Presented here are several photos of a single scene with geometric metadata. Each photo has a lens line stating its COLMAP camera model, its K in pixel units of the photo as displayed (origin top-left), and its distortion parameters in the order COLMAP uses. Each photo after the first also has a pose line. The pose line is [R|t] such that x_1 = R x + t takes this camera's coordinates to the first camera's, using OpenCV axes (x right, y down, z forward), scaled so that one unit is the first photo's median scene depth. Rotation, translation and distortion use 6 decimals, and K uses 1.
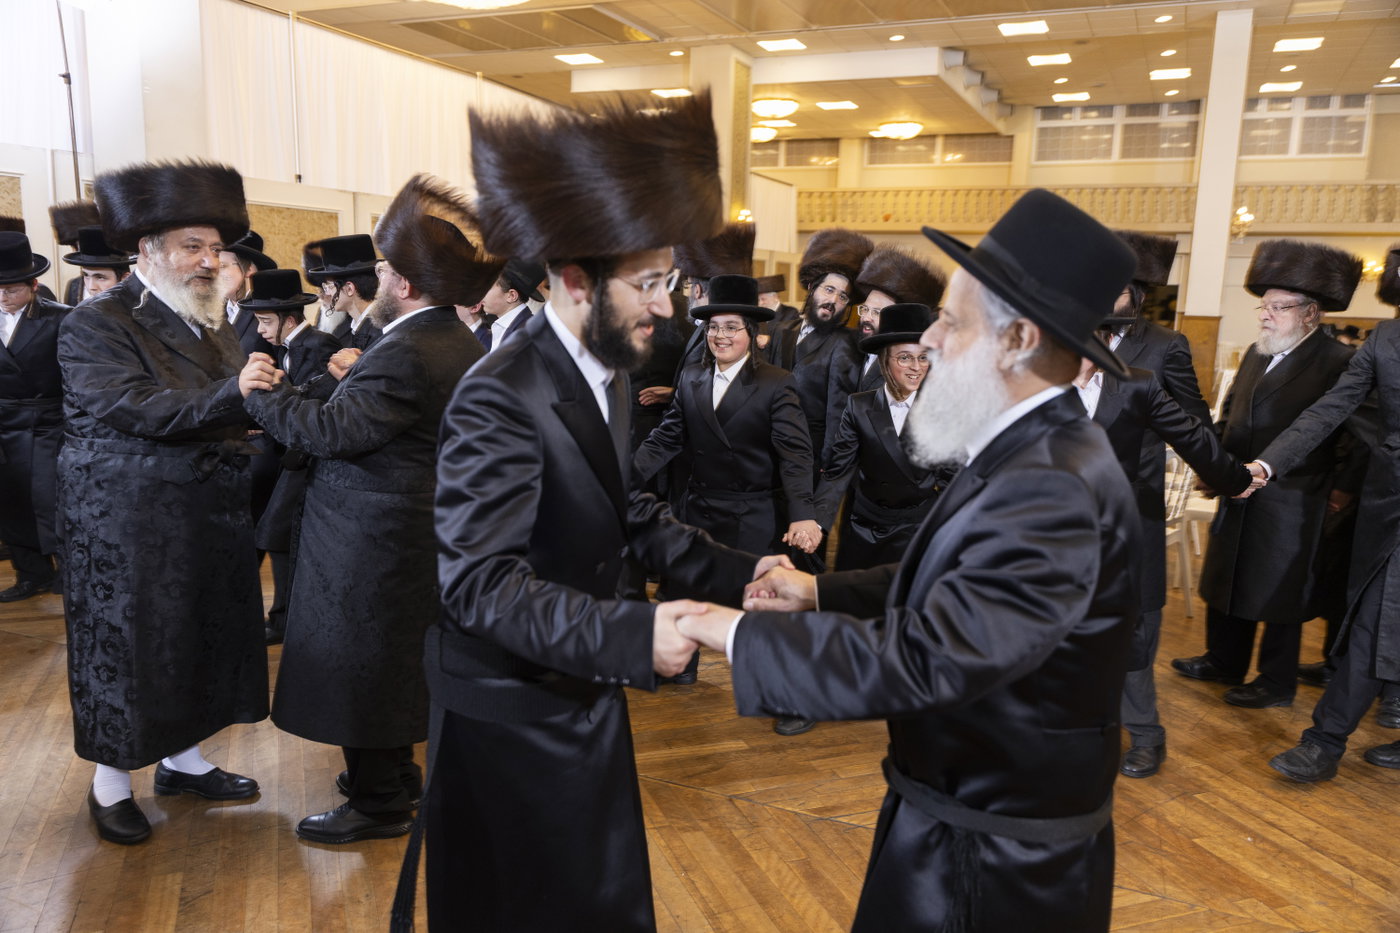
lens RADIAL K [[1087.5, 0, 714.4], [0, 1087.5, 470.9], [0, 0, 1]] dist [0.042738, -0.014781]
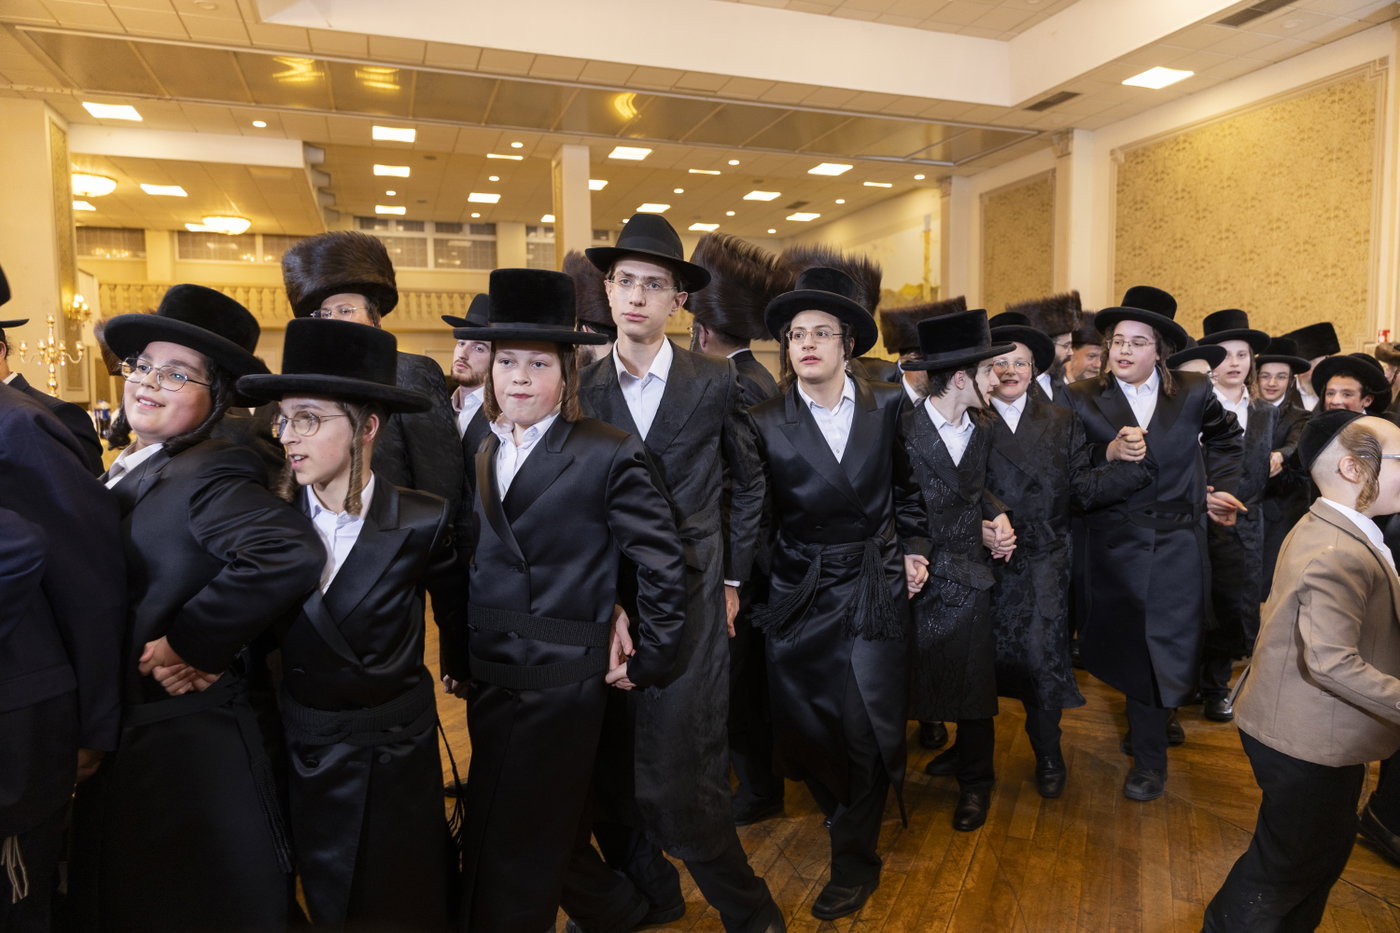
lens RADIAL K [[903.9, 0, 705.4], [0, 903.9, 466.9], [0, 0, 1]] dist [0.004698, -0.000186]
pose [[0.721981, -0.095499, 0.685291, -0.097231], [0.150143, 0.988453, -0.020434, -0.015592], [-0.675427, 0.117645, 0.727982, 0.142303]]
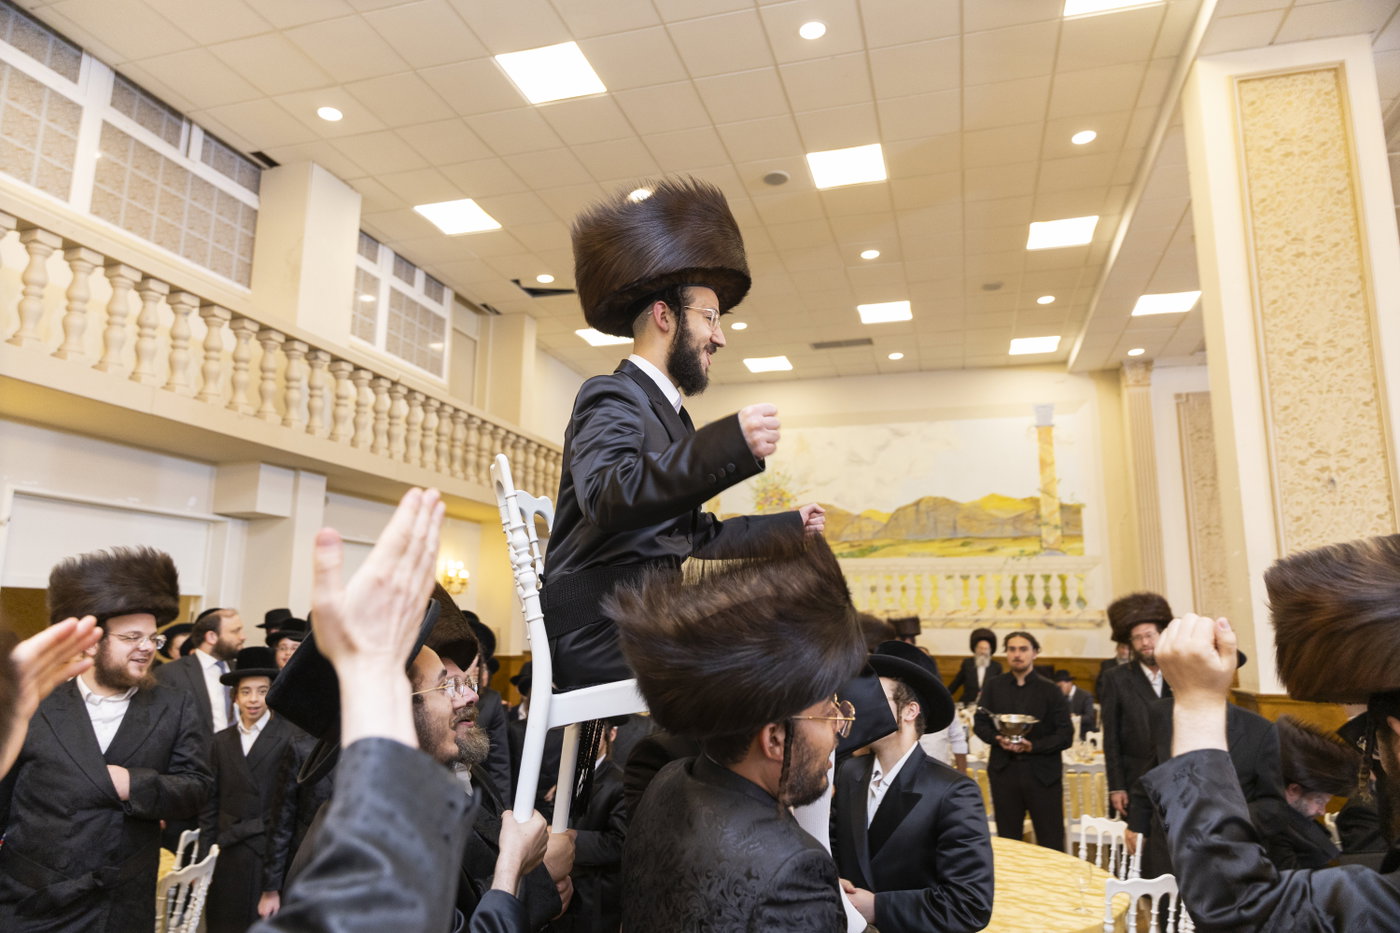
lens RADIAL K [[903.9, 0, 702.6], [0, 903.9, 465.3], [0, 0, 1]] dist [0.004698, -0.000186]
pose [[-0.143179, 0.136927, 0.980179, 0.088176], [0.150252, 0.981911, -0.115221, -0.152476], [-0.978225, 0.130777, -0.161163, 0.882594]]
